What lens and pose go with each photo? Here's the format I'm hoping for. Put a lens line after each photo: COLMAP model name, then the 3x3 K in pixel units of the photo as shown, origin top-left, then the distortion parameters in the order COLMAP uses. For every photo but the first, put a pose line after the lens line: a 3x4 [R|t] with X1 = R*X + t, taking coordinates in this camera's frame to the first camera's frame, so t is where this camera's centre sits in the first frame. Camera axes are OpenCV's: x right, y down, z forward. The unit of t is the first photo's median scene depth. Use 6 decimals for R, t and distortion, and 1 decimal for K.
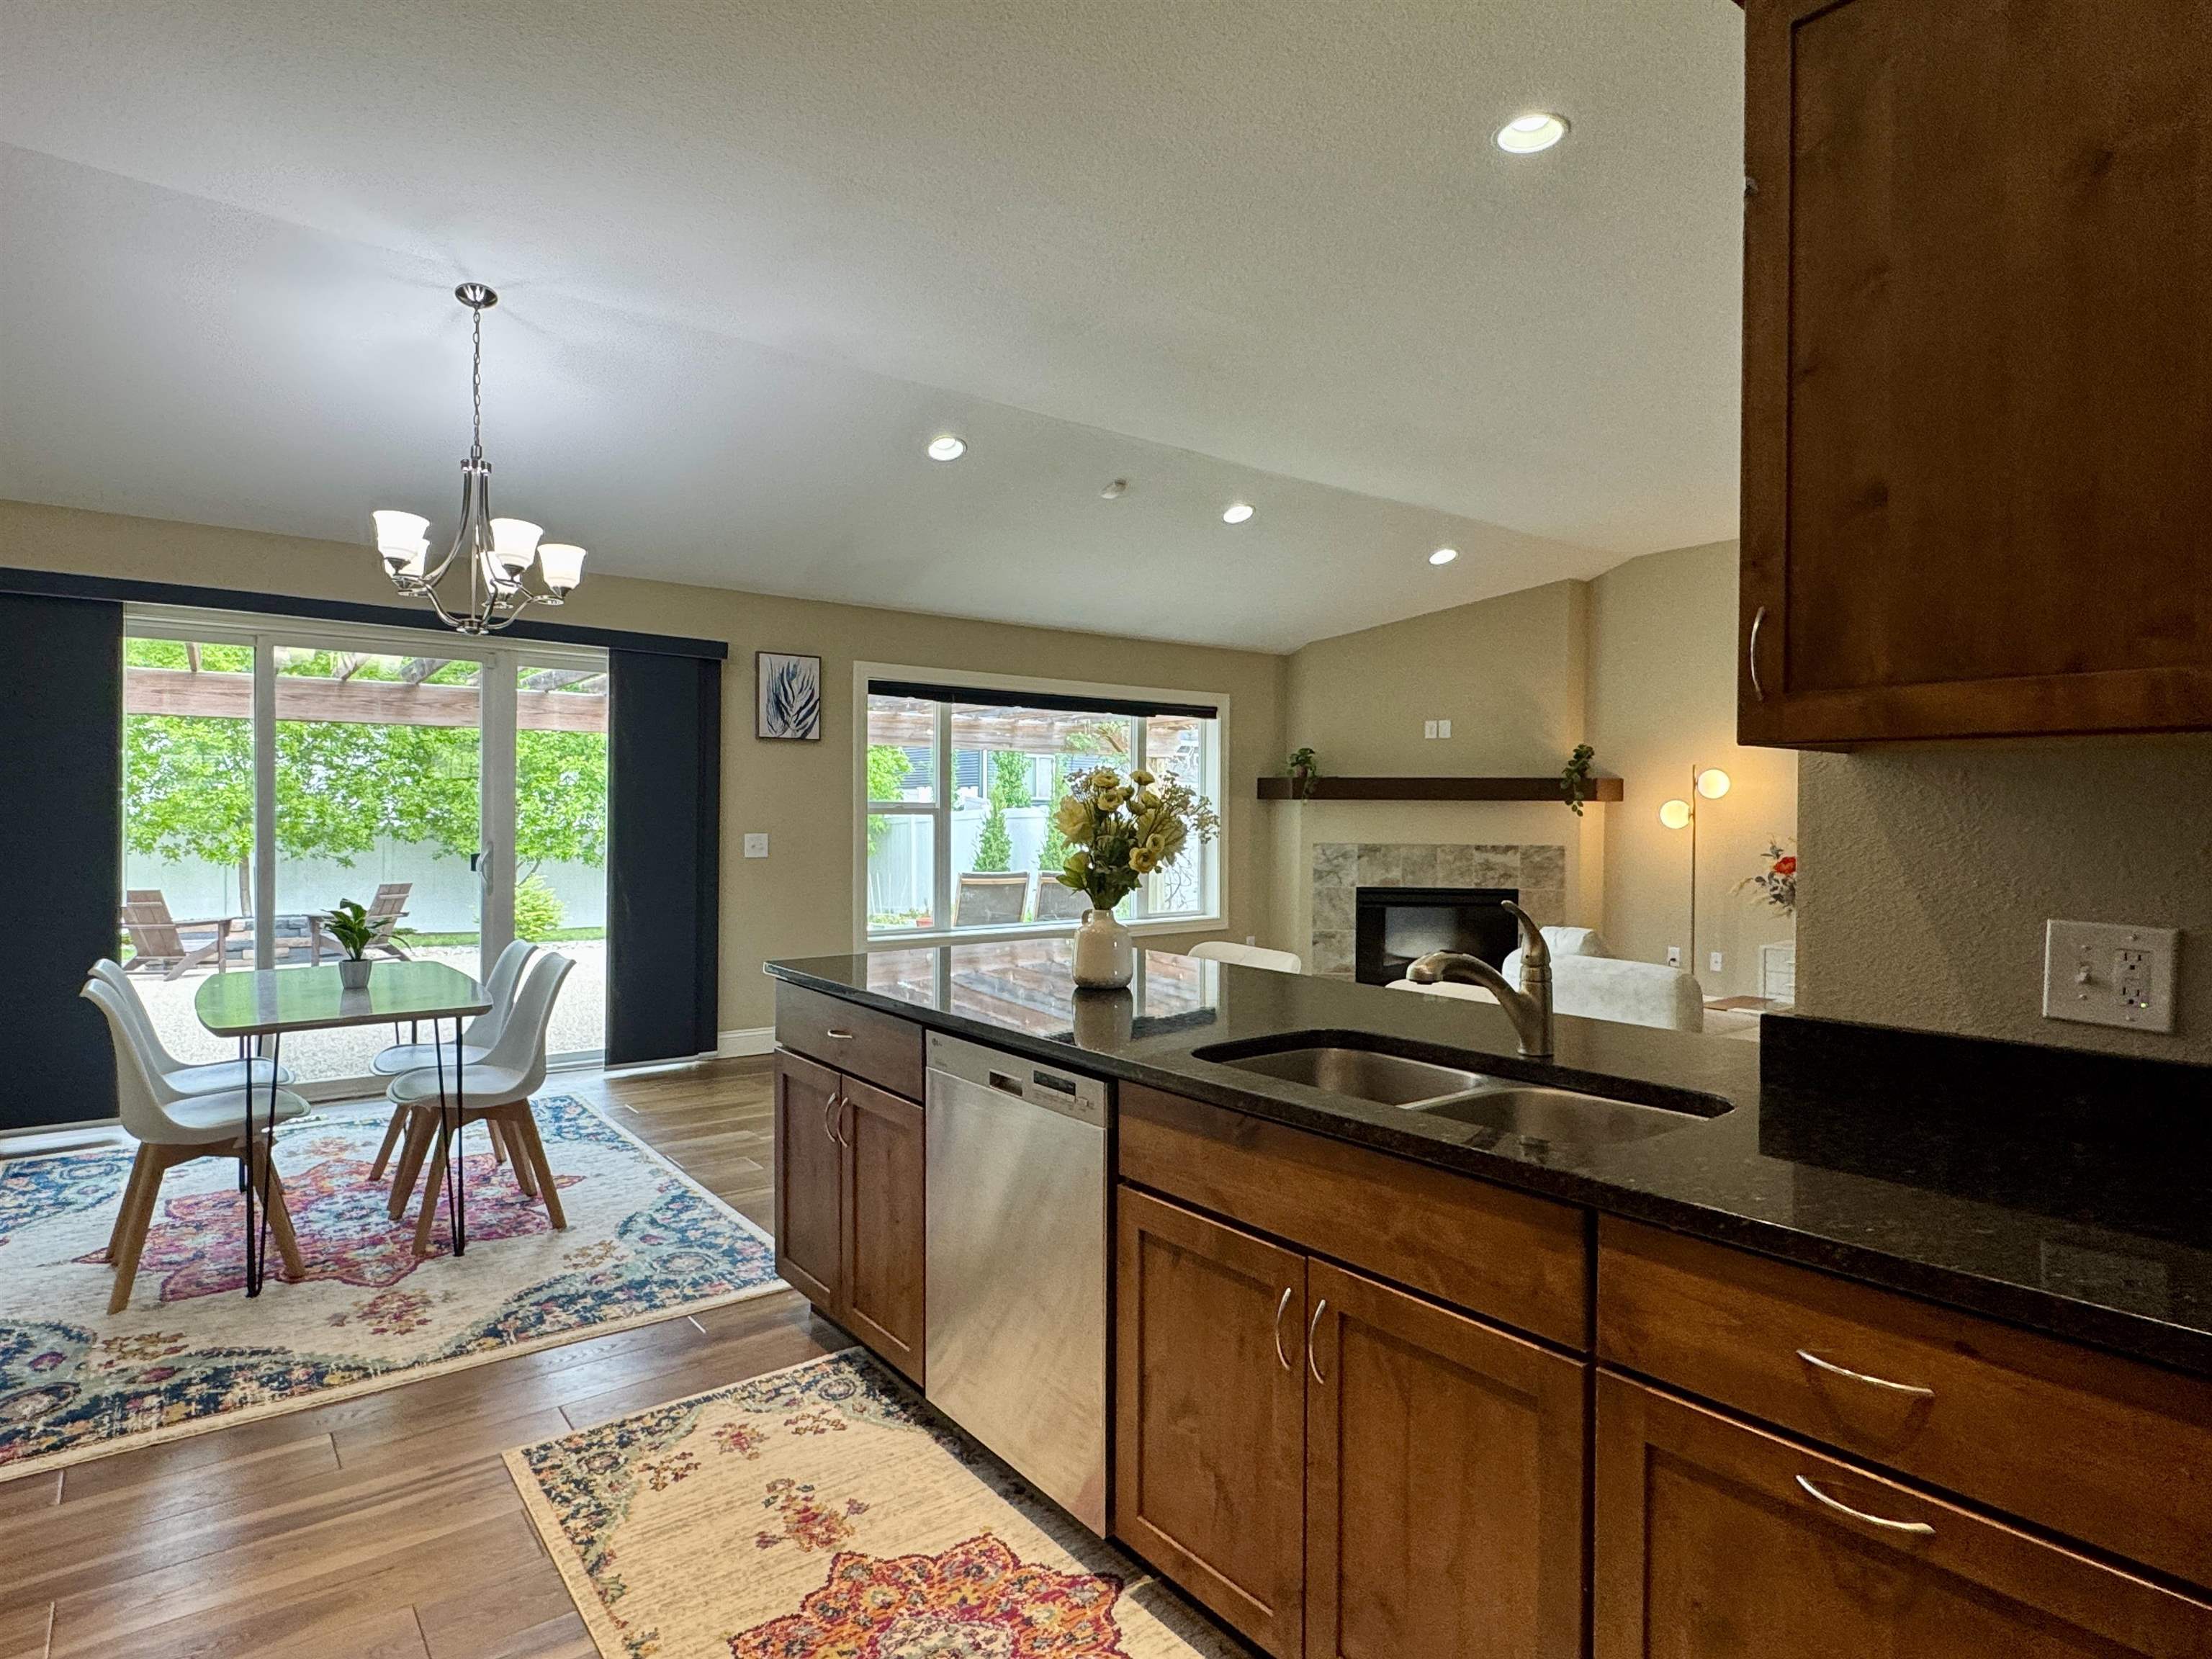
lens RADIAL K [[1219.0, 0, 1103.5], [0, 1219.0, 831.3], [0, 0, 1]] dist [-0.003992, 0.001509]
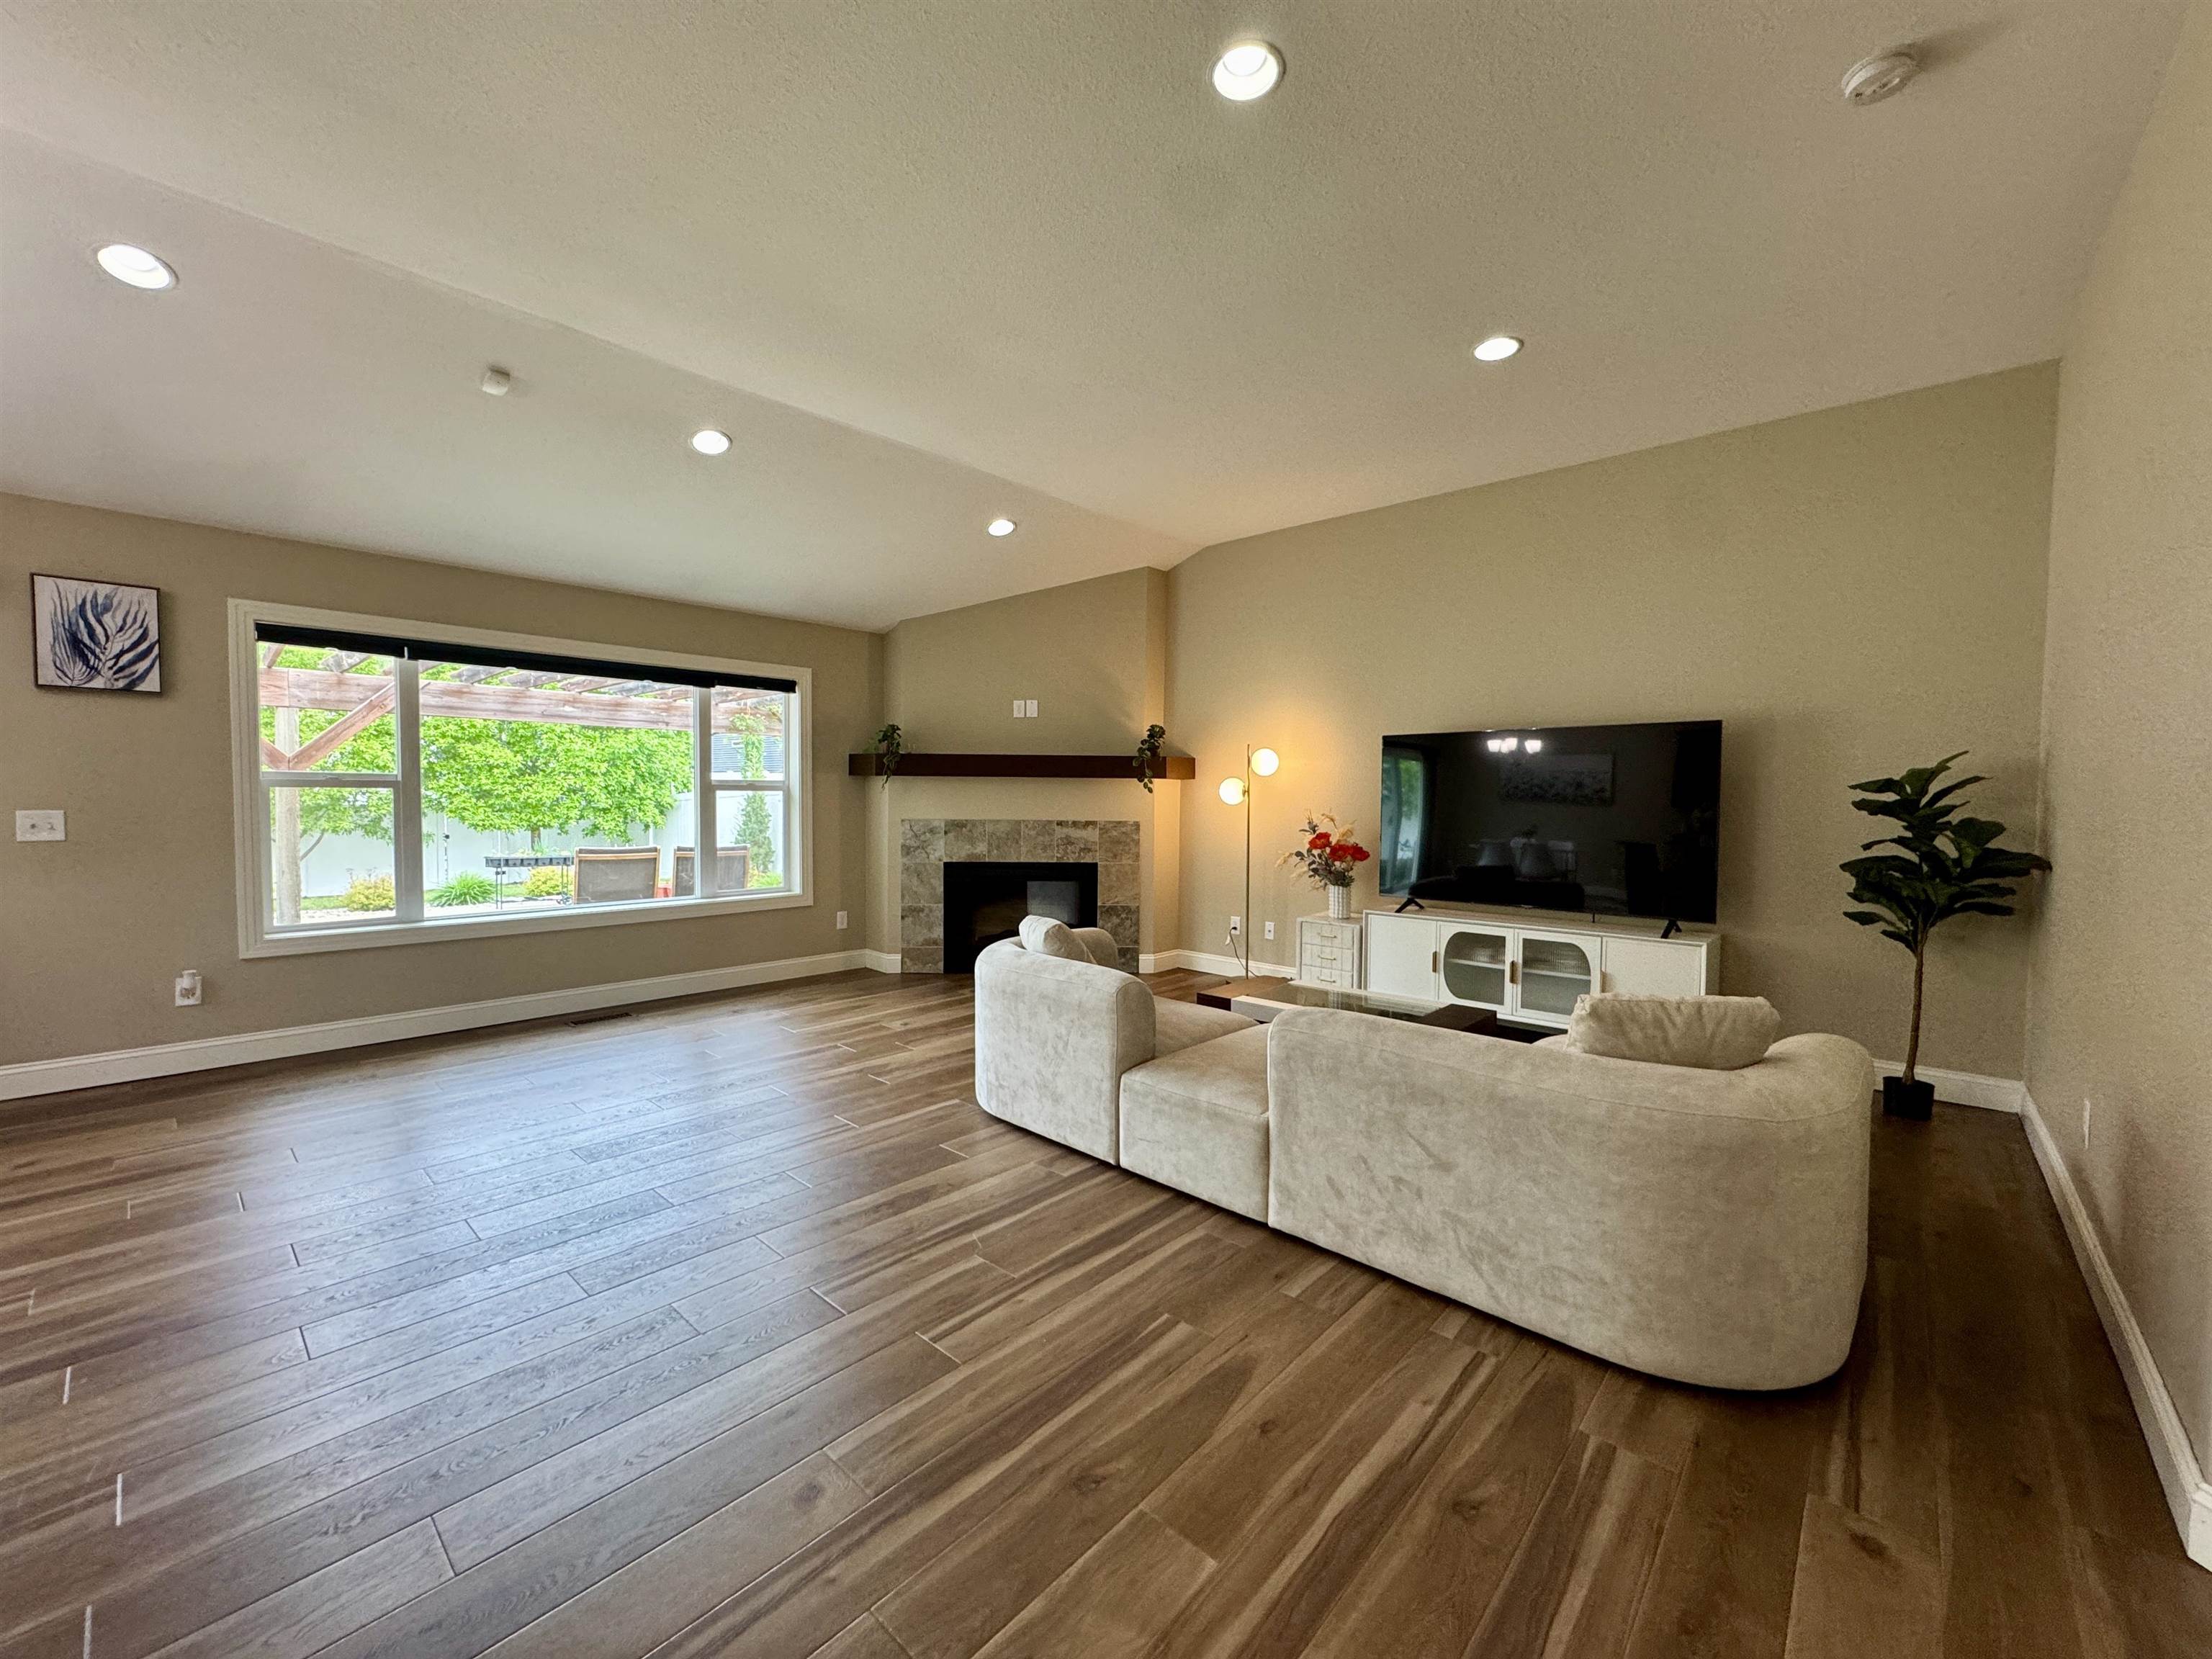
lens RADIAL K [[881.5, 0, 1106.7], [0, 881.5, 827.3], [0, 0, 1]] dist [-0.003433, 0.000593]
pose [[0.985238, -0.003305, 0.171156, 0.493393], [-0.000759, 0.999719, 0.023674, -0.001755], [-0.171186, -0.023455, 0.984959, 0.574651]]
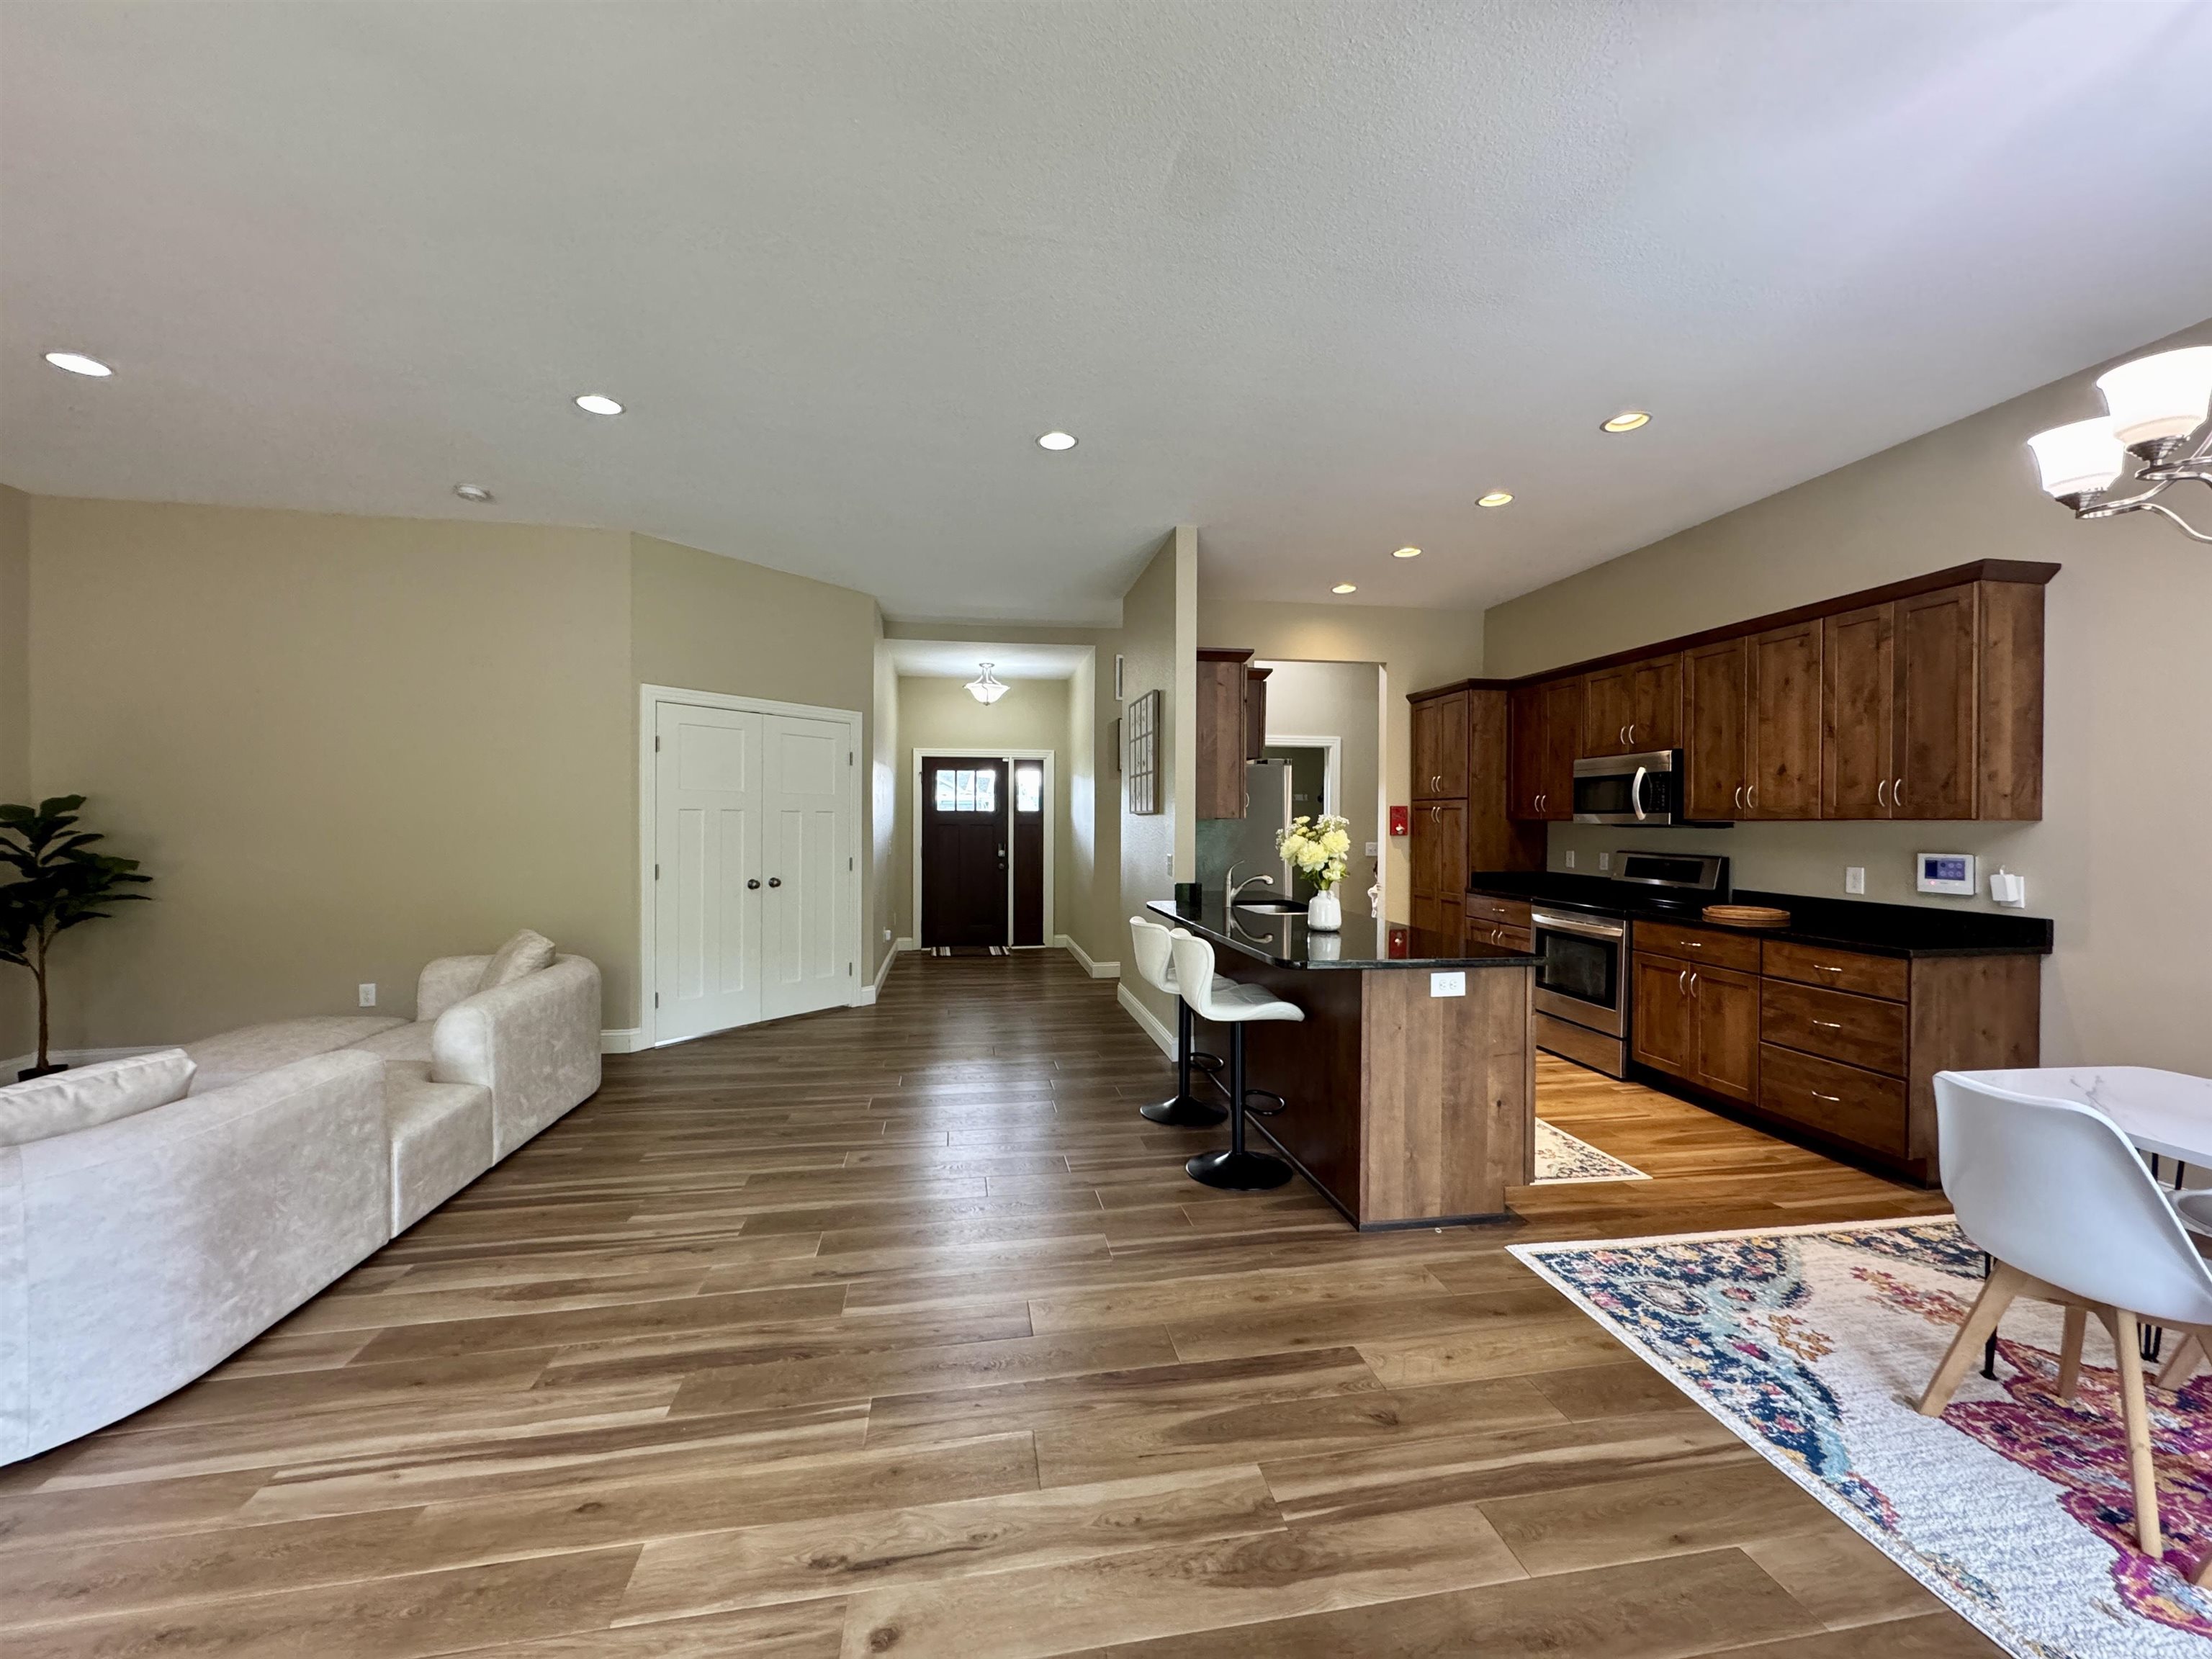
lens RADIAL K [[883.5, 0, 1106.3], [0, 883.5, 826.8], [0, 0, 1]] dist [-0.002964, 0.000472]
pose [[-0.880665, -0.012935, 0.473563, -0.255605], [-0.001304, 0.999690, 0.024879, -0.049497], [-0.473738, 0.021293, -0.880408, 1.725610]]
